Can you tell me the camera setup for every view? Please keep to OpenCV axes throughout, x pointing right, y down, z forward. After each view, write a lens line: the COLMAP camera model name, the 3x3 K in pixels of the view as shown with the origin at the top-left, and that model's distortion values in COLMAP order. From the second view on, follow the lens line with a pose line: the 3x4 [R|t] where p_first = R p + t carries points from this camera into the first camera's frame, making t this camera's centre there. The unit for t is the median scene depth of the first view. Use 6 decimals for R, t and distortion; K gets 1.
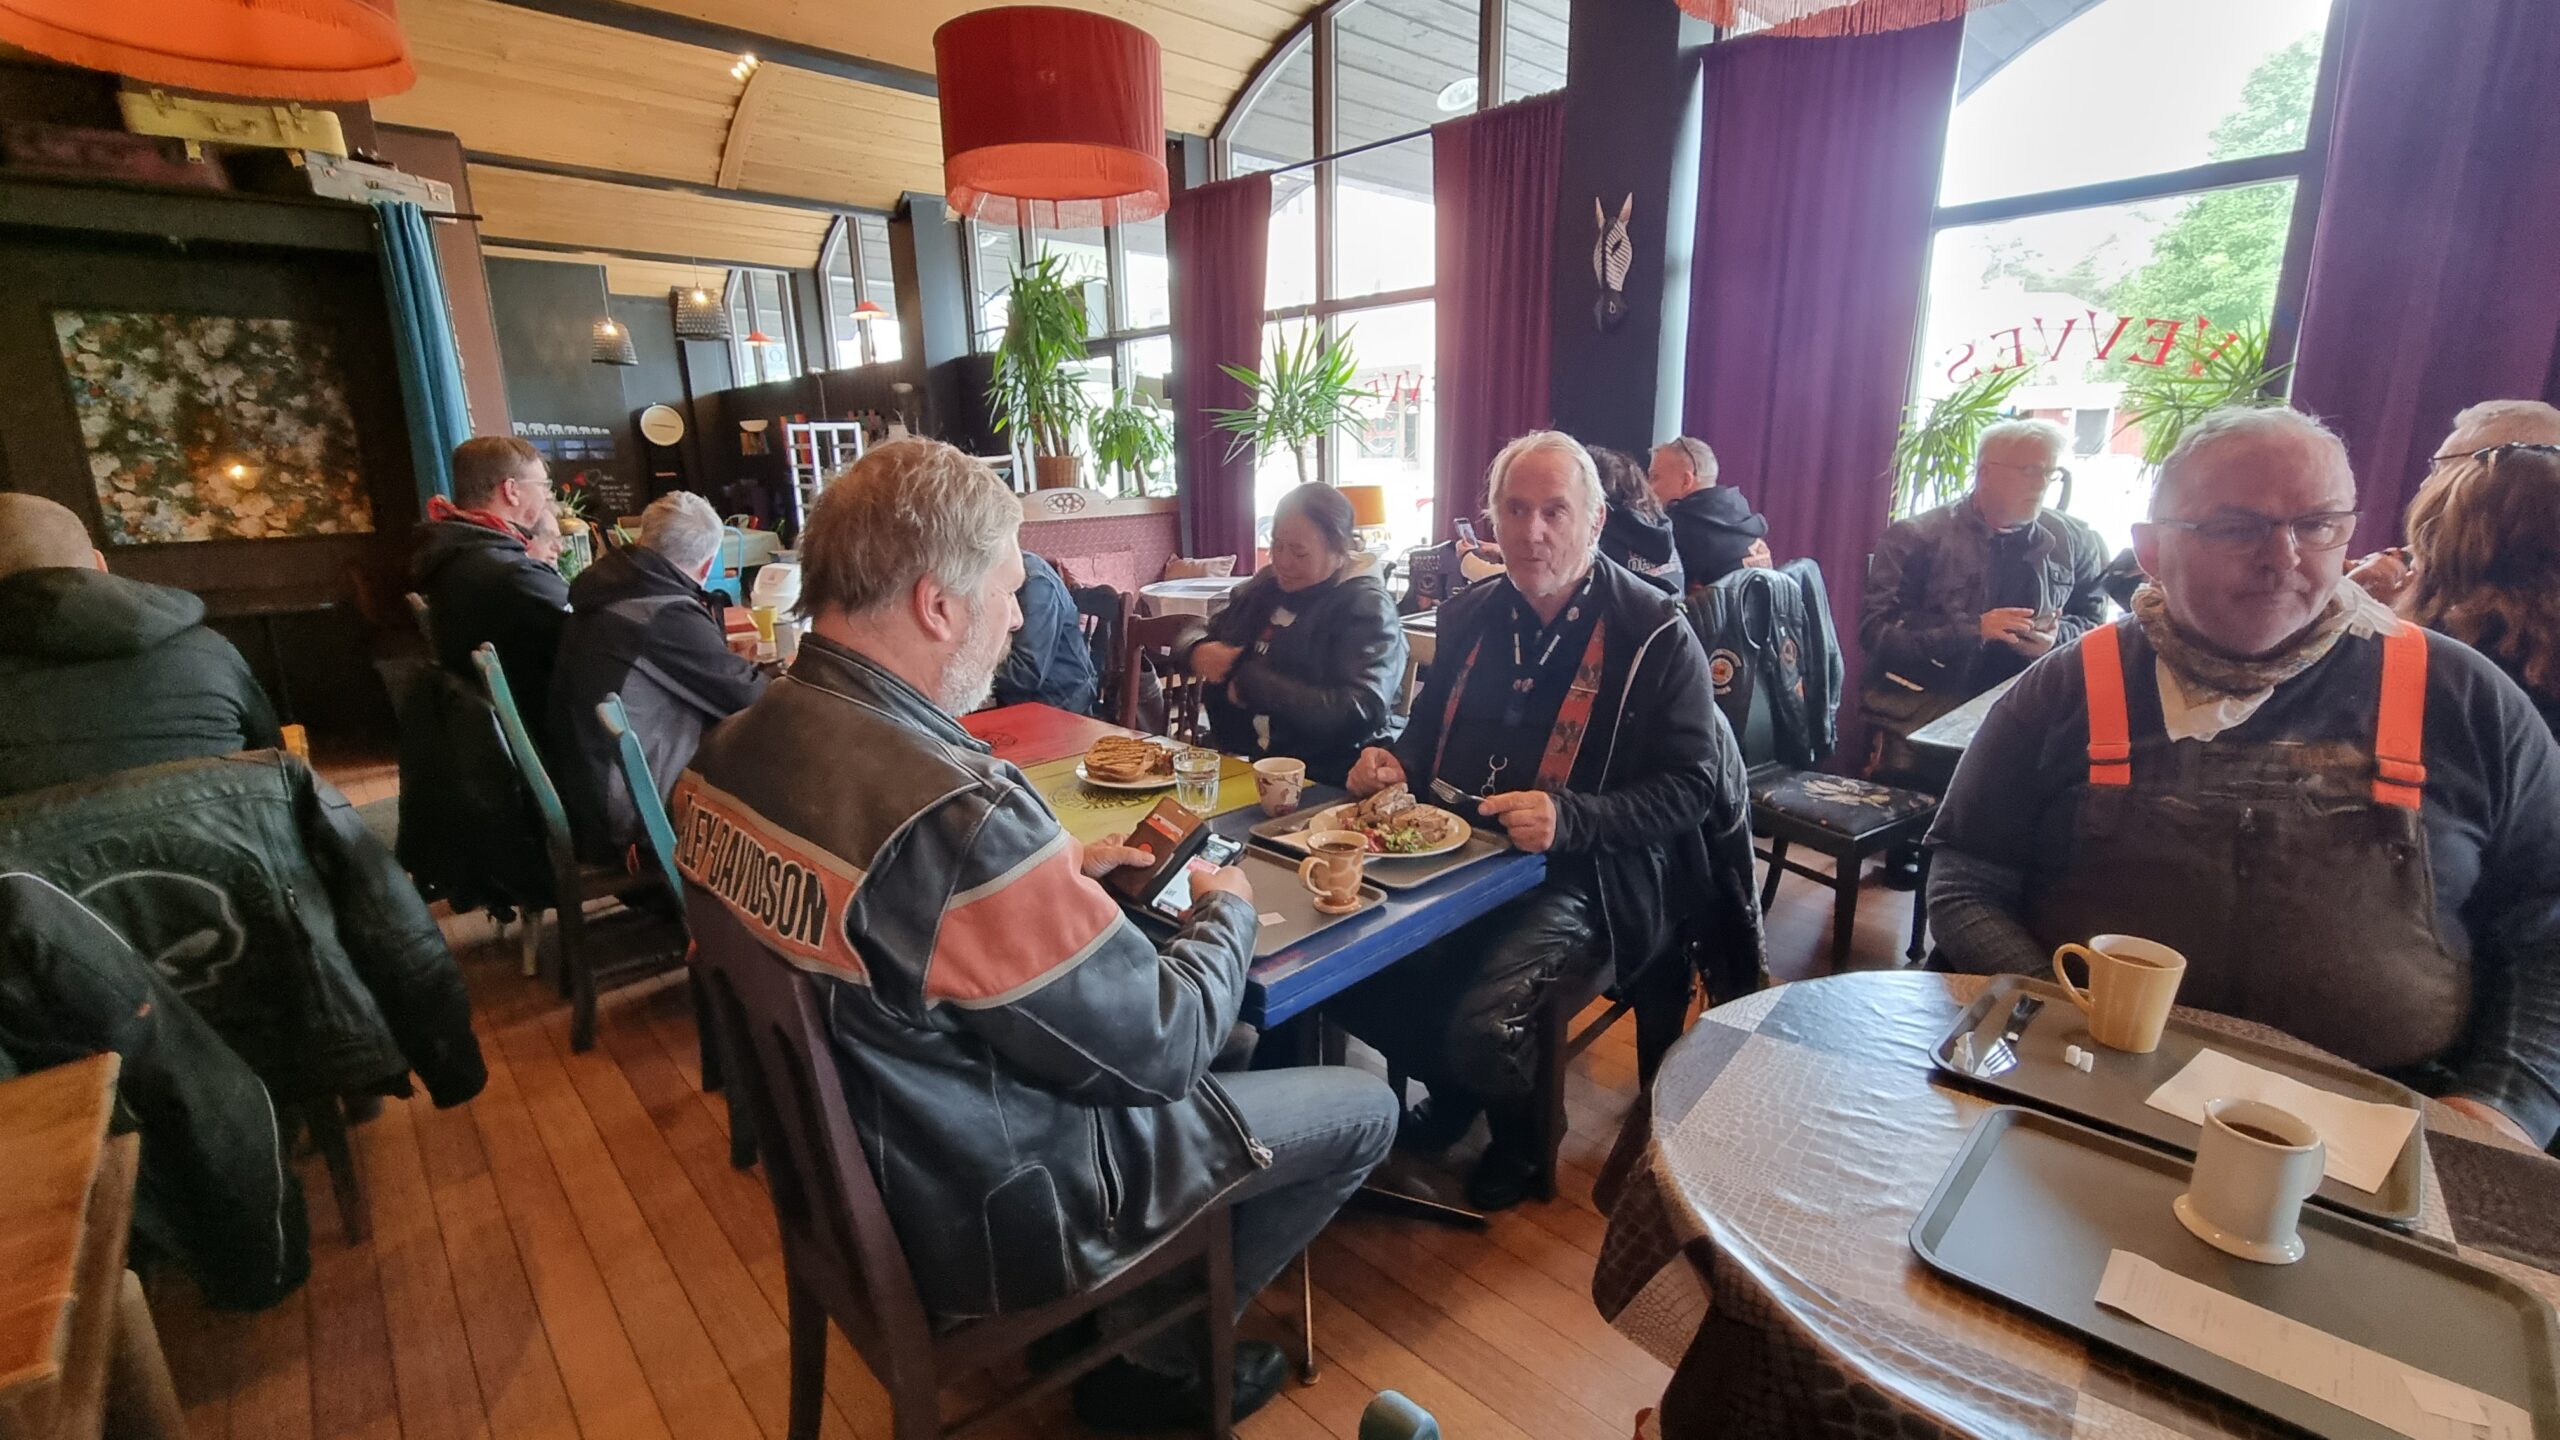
lens RADIAL K [[1076.4, 0, 1300.4], [0, 1076.4, 725.1], [0, 0, 1]] dist [0.003197, 0.000009]
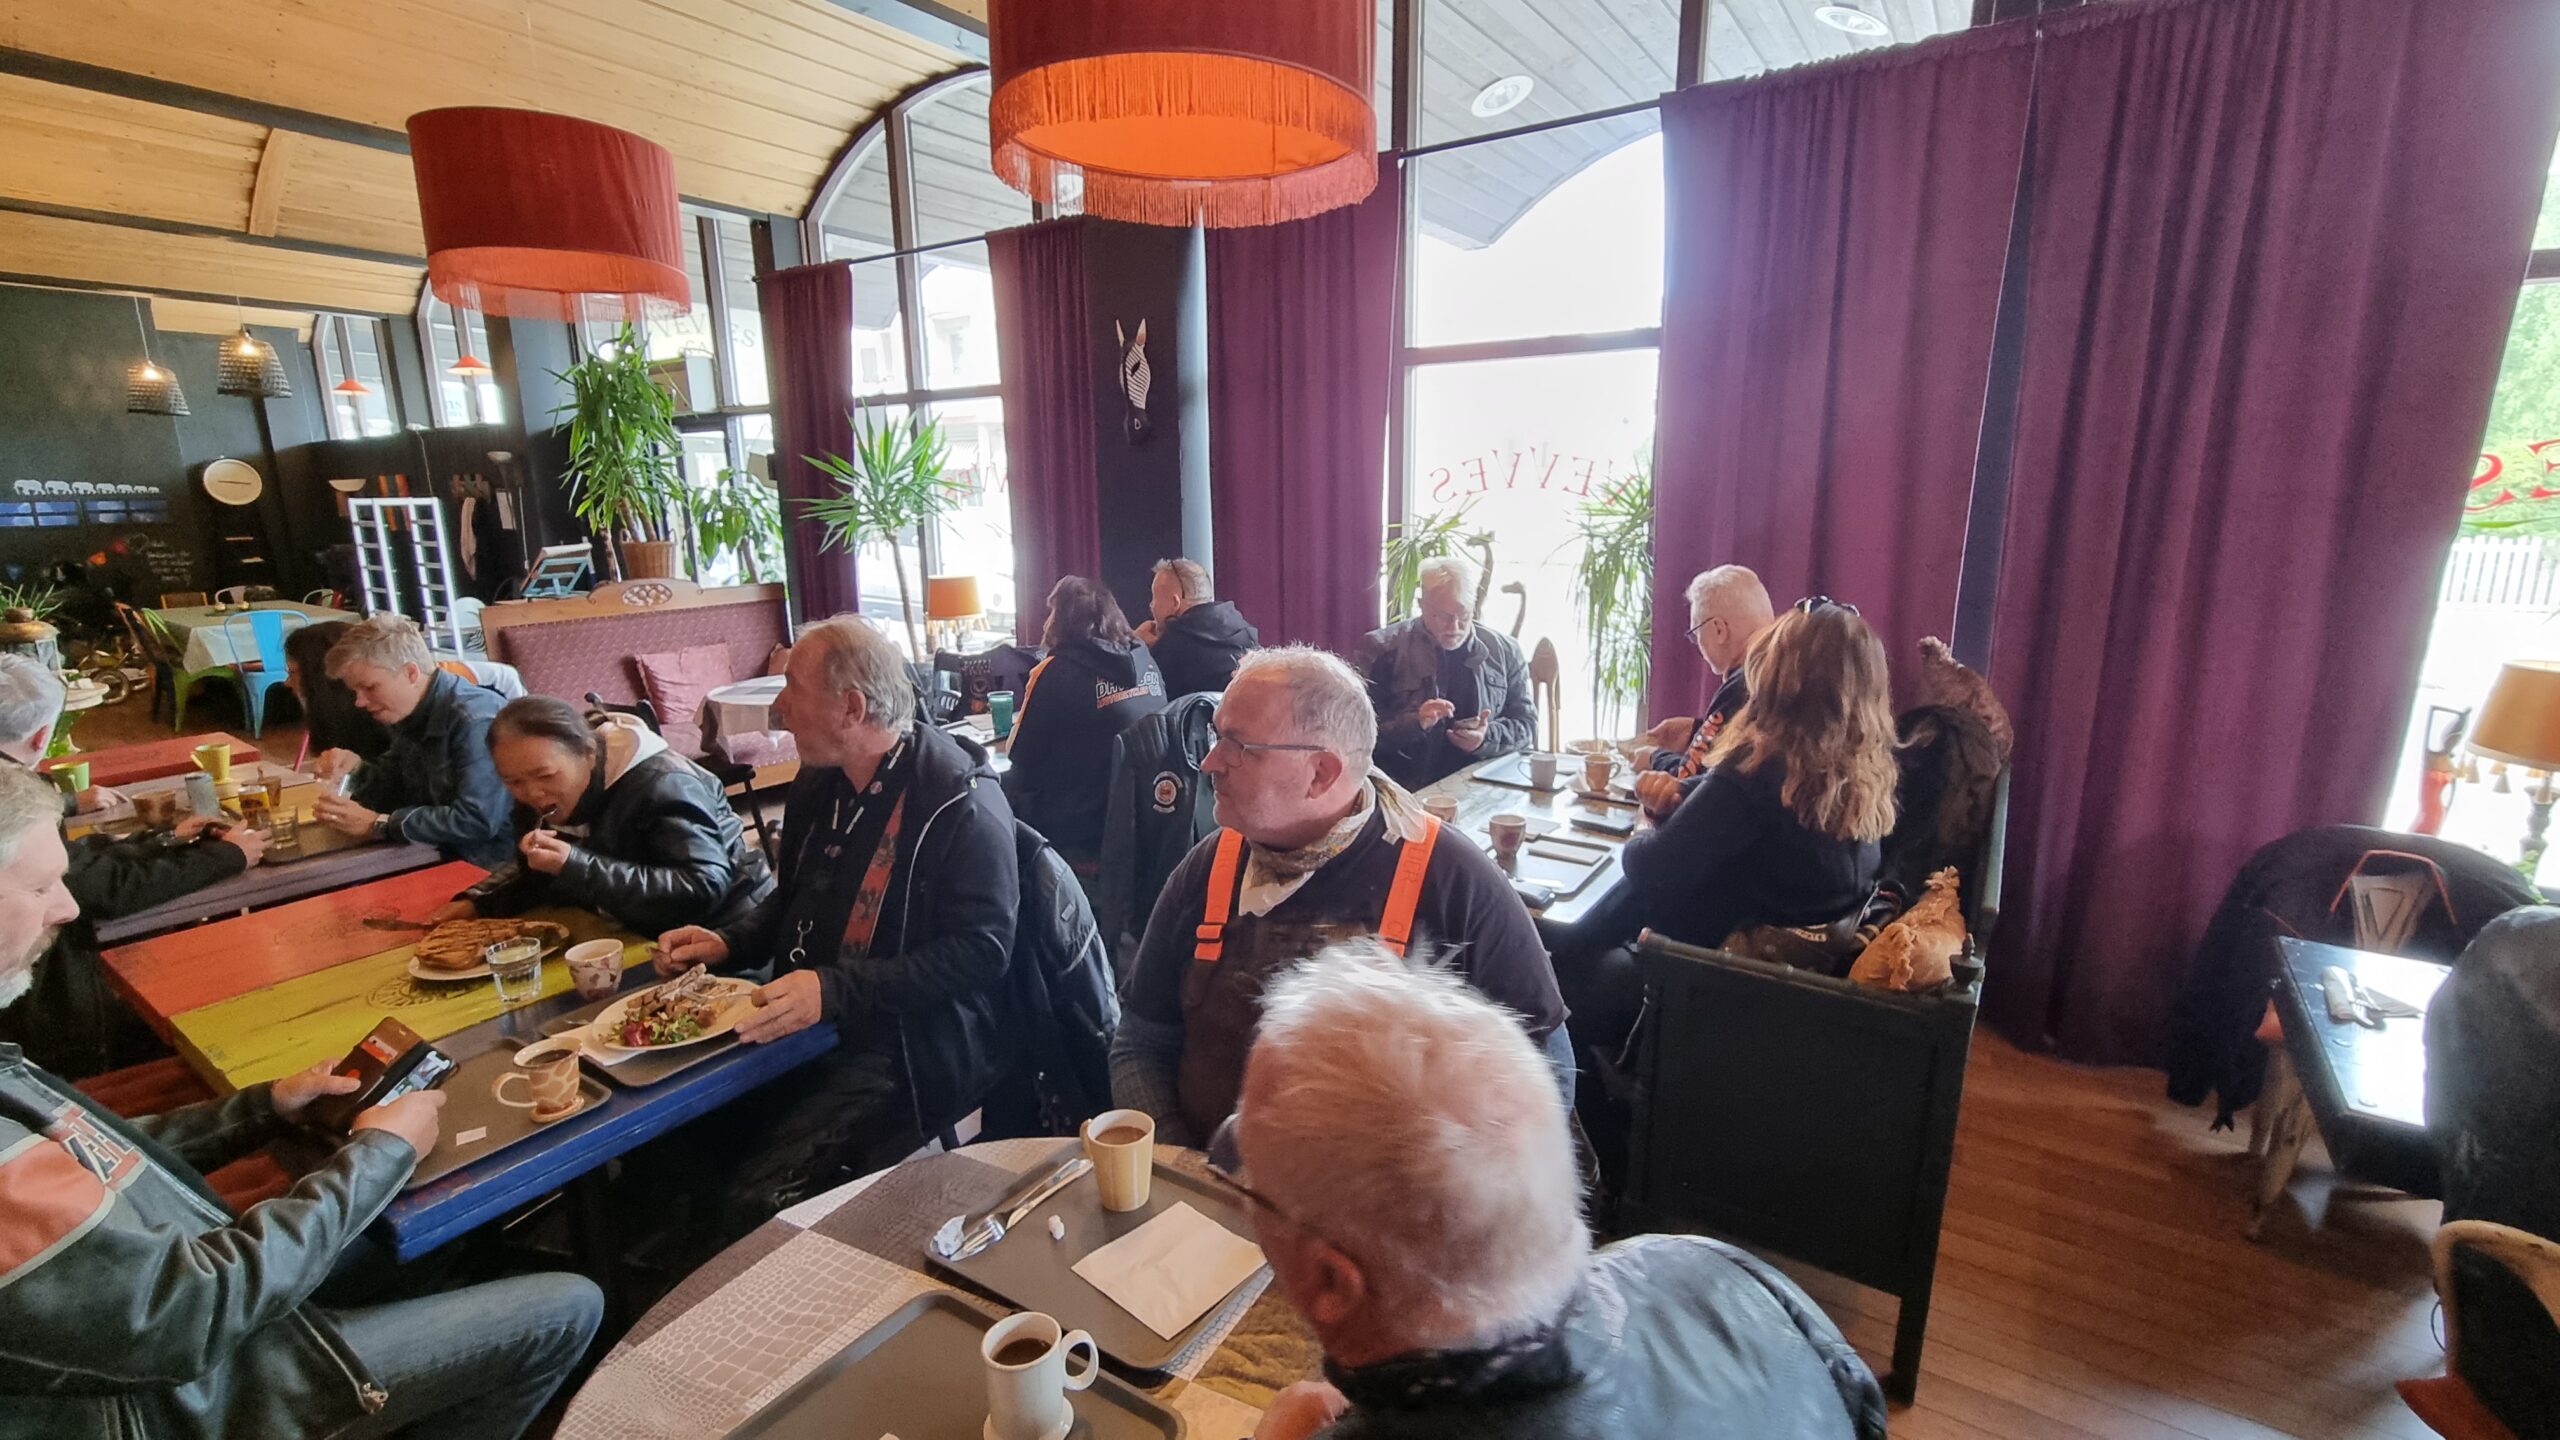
lens RADIAL K [[1076.4, 0, 1280.3], [0, 1076.4, 732.1], [0, 0, 1]] dist [0.003197, 0.000009]
pose [[0.978144, -0.051249, 0.201515, 0.420738], [0.056191, 0.998242, -0.018875, -0.112090], [-0.200193, 0.029785, 0.979304, -0.140290]]
